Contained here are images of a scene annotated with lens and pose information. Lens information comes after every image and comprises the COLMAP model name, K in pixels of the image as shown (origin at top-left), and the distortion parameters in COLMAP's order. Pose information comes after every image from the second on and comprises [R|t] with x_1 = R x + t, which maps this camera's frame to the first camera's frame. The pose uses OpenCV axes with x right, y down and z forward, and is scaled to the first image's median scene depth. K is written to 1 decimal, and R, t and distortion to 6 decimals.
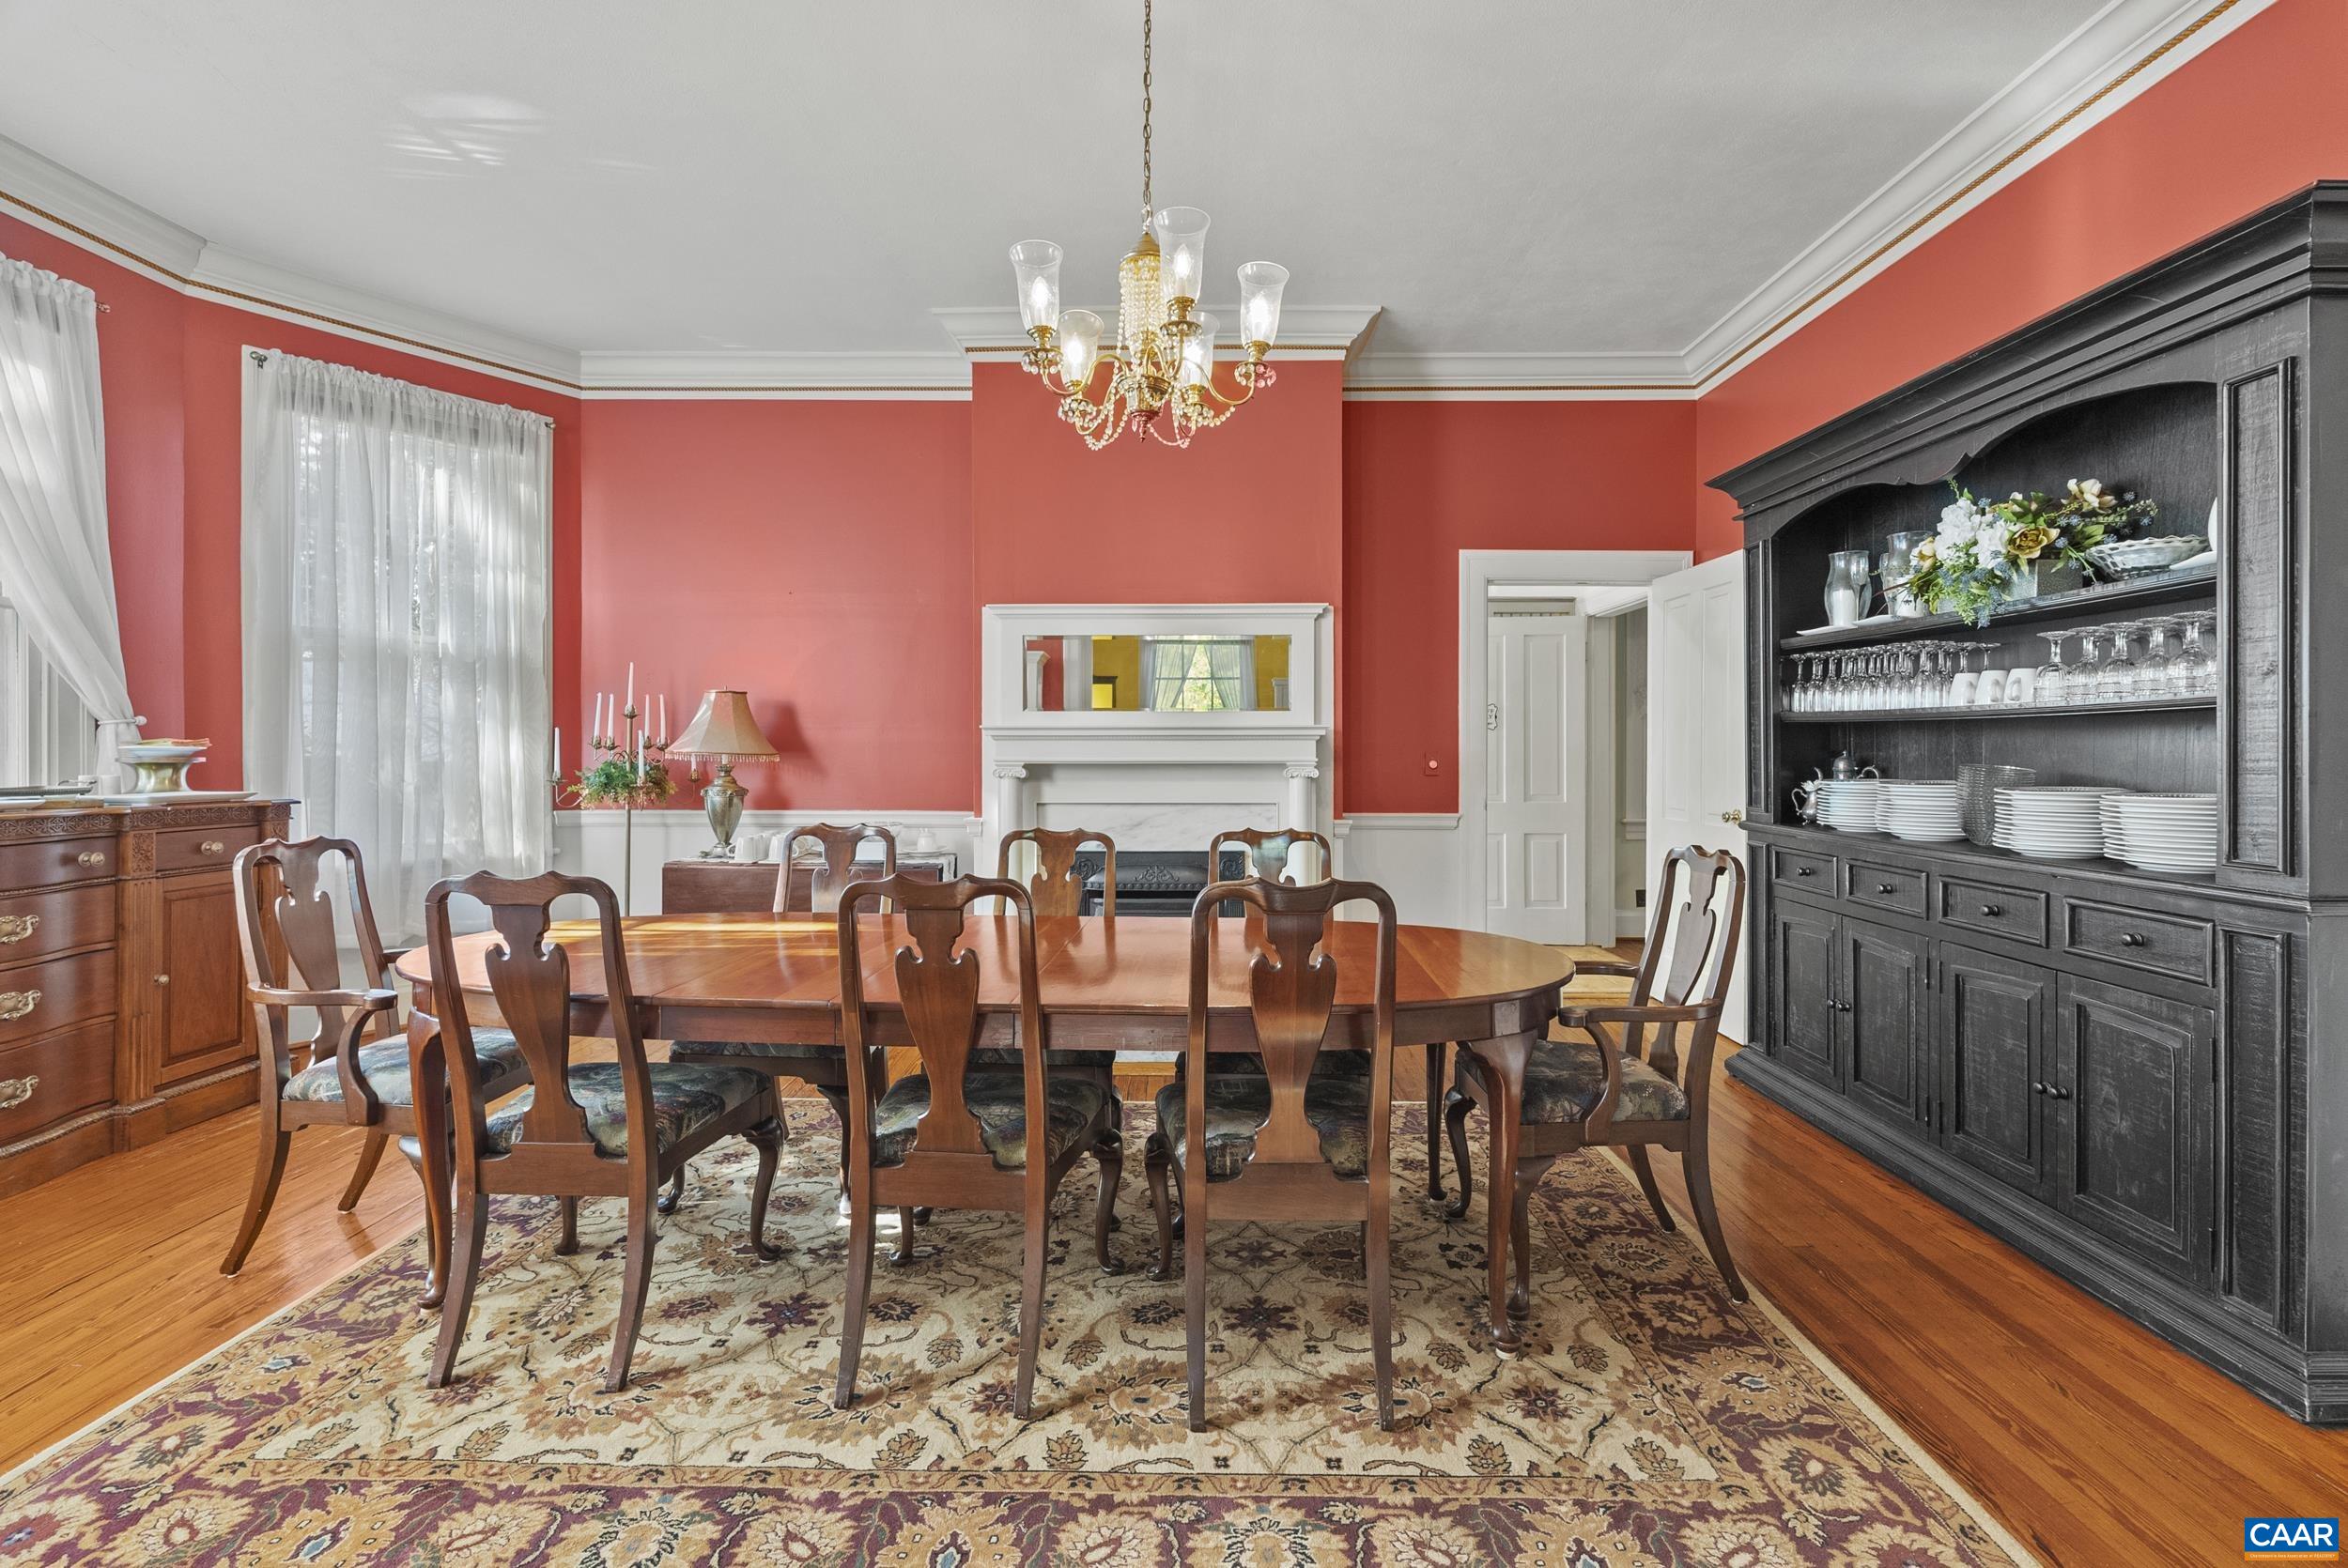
lens RADIAL K [[1048.5, 0, 1185.1], [0, 1048.5, 778.9], [0, 0, 1]] dist [-0.001448, -0.000185]
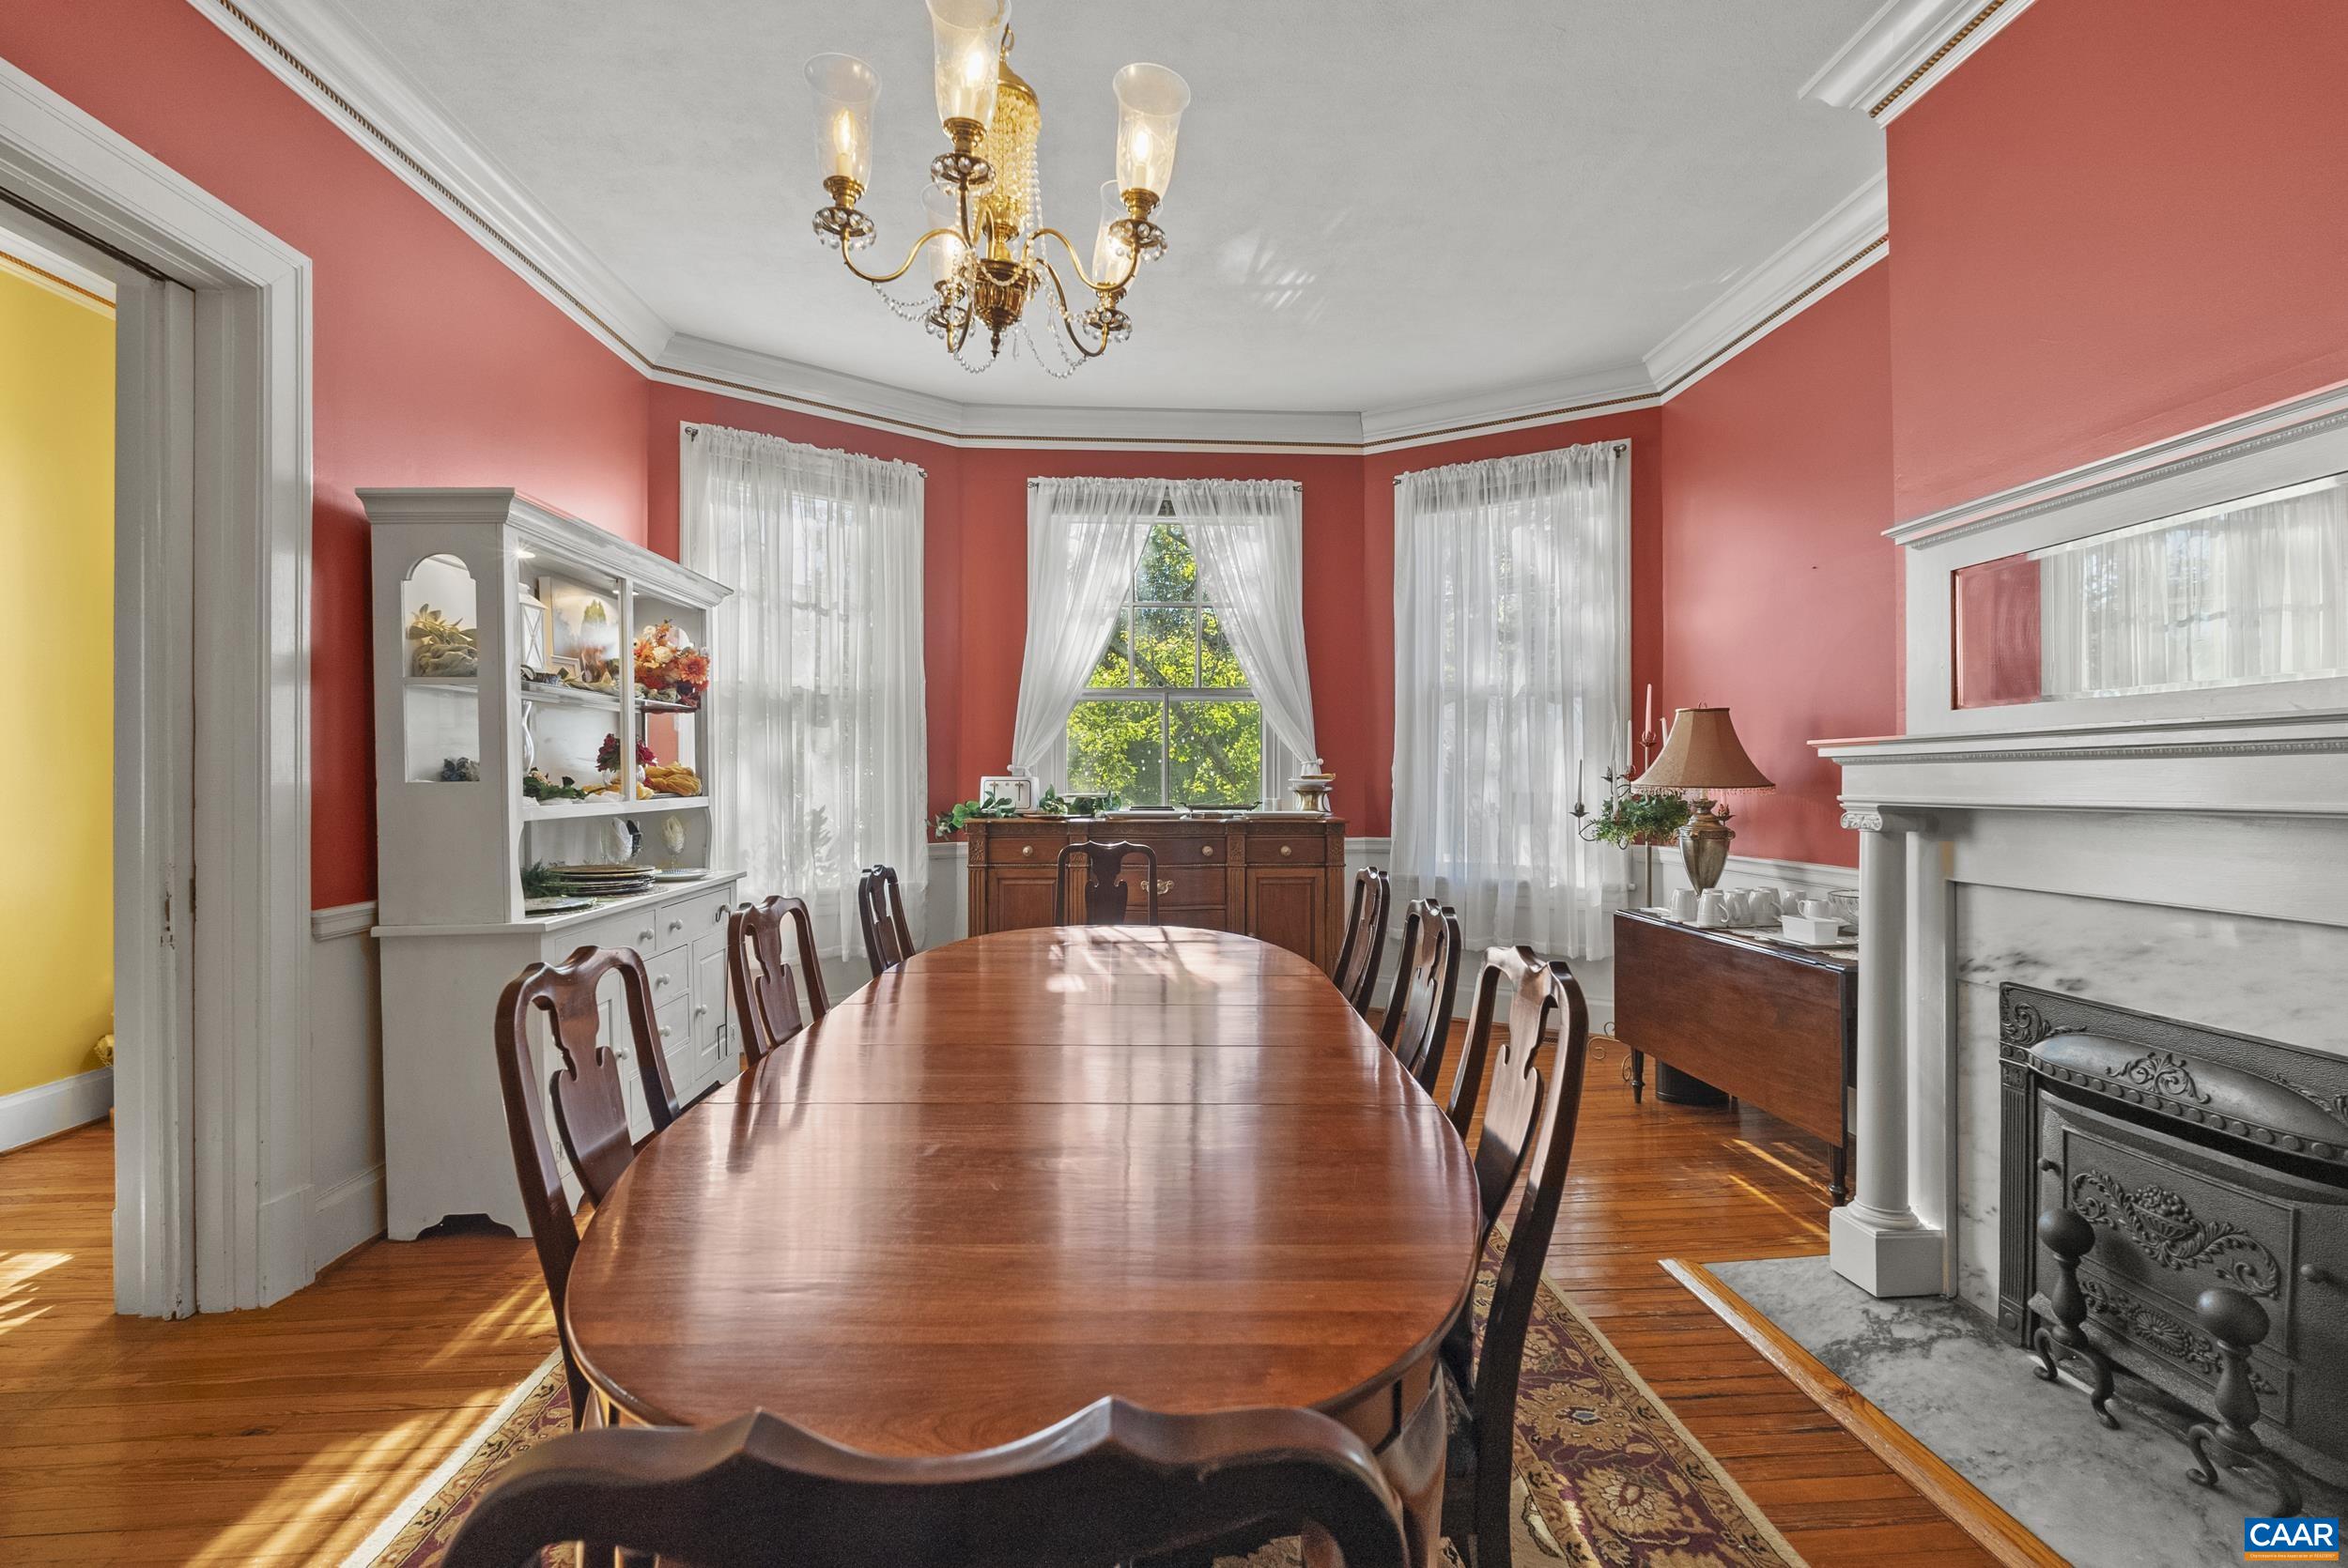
lens RADIAL K [[1048.5, 0, 1185.1], [0, 1048.5, 778.9], [0, 0, 1]] dist [-0.001448, -0.000185]
pose [[0.078266, -0.003391, -0.996927, 0.403385], [-0.023217, 0.999717, -0.005223, -0.018430], [0.996662, 0.023554, 0.078165, 0.642935]]
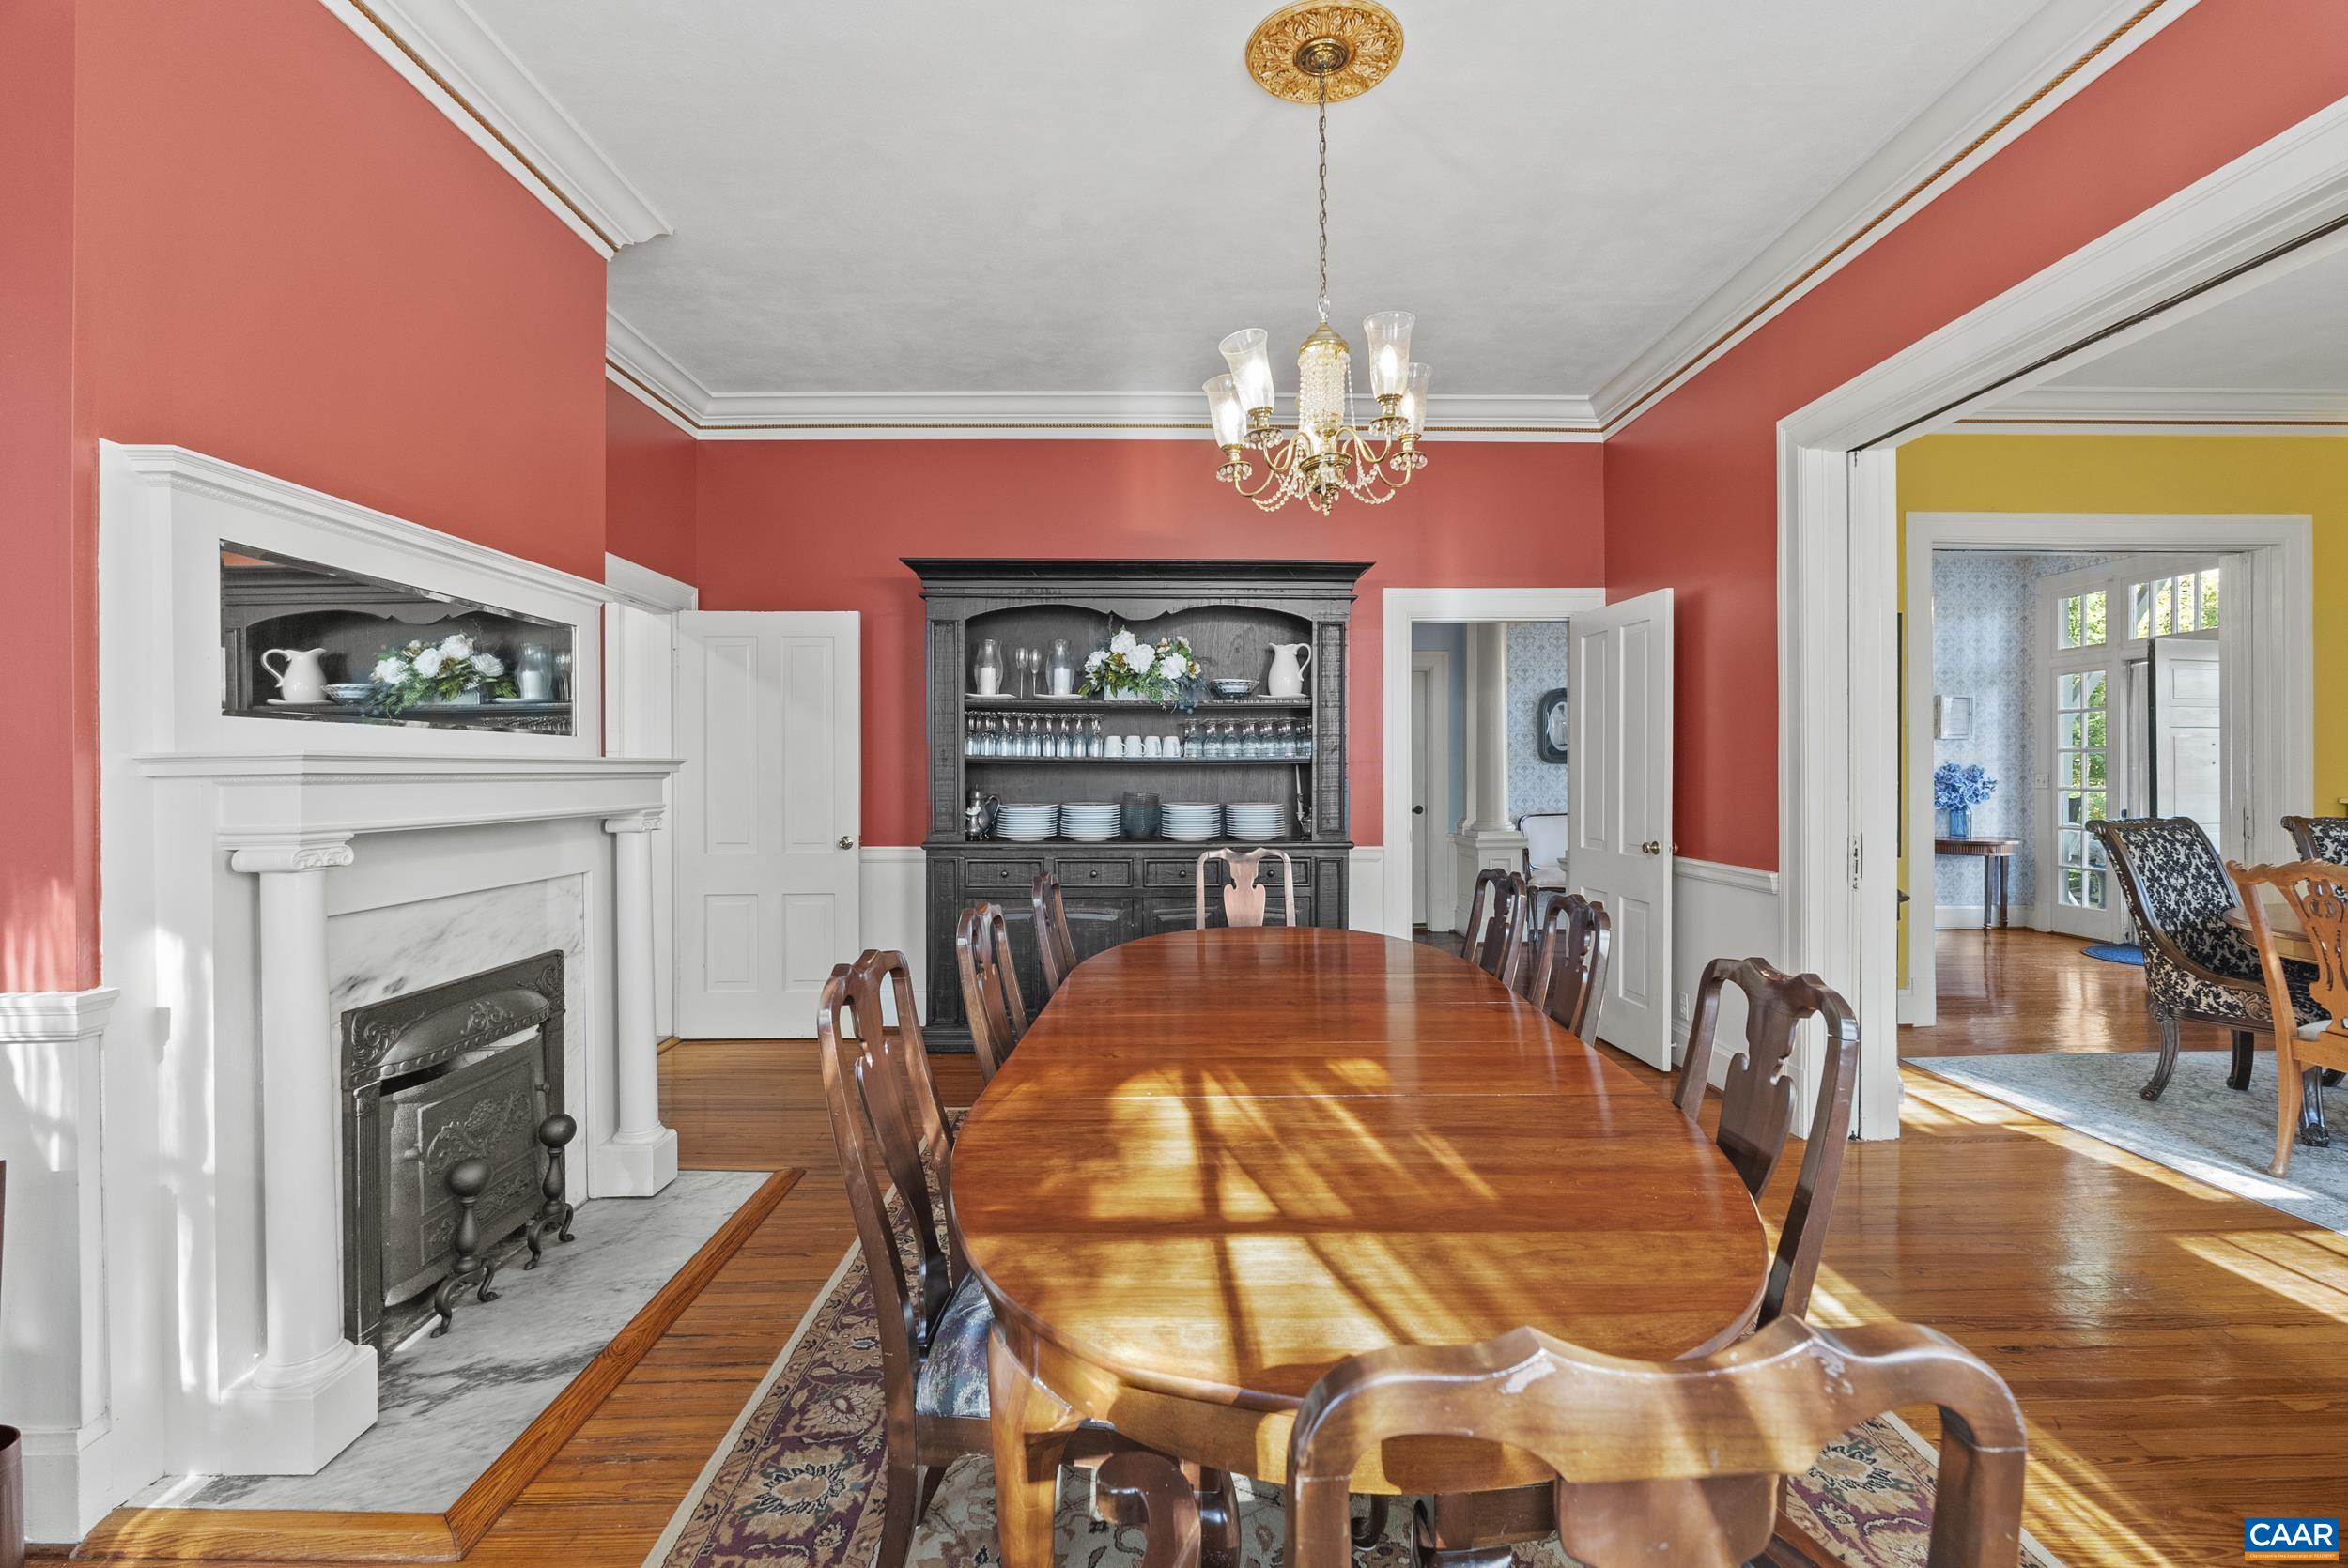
lens RADIAL K [[1048.5, 0, 1185.1], [0, 1048.5, 778.9], [0, 0, 1]] dist [-0.001448, -0.000185]
pose [[-0.025889, -0.003906, 0.999657, -0.682160], [0.039867, 0.999193, 0.004937, -0.028081], [-0.998870, 0.039981, -0.025712, 0.706380]]
